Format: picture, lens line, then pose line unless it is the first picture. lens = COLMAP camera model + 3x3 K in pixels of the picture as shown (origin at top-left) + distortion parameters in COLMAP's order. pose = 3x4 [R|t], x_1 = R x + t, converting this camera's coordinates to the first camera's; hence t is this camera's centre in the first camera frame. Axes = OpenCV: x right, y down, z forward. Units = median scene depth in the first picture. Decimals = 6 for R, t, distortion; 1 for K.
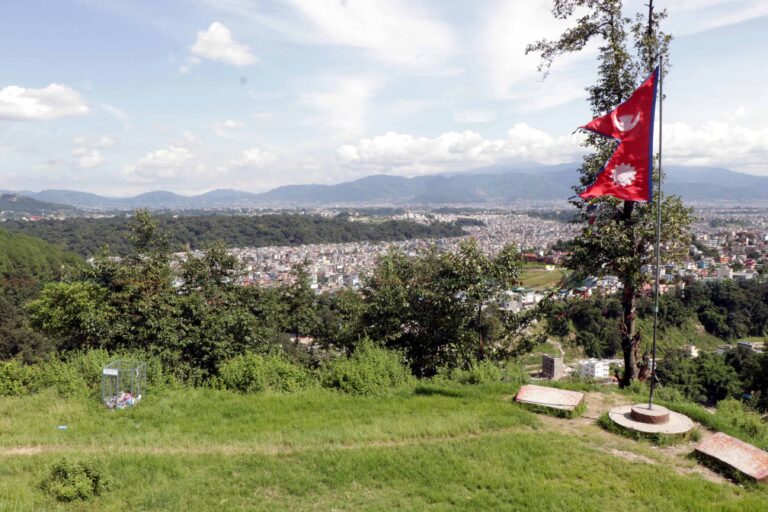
lens RADIAL K [[626.1, 0, 383.2], [0, 626.1, 252.0], [0, 0, 1]] dist [-0.047712, 0.028556]
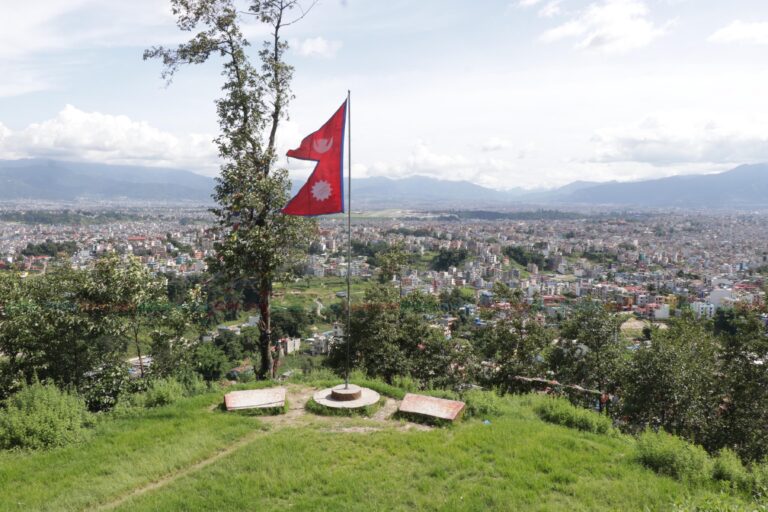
lens RADIAL K [[626.1, 0, 377.3], [0, 626.1, 233.2], [0, 0, 1]] dist [-0.047712, 0.028556]
pose [[0.695640, -0.037285, 0.717422, -0.236401], [0.058353, 0.998285, -0.004700, -0.019674], [-0.716017, 0.045133, 0.696623, 0.080051]]
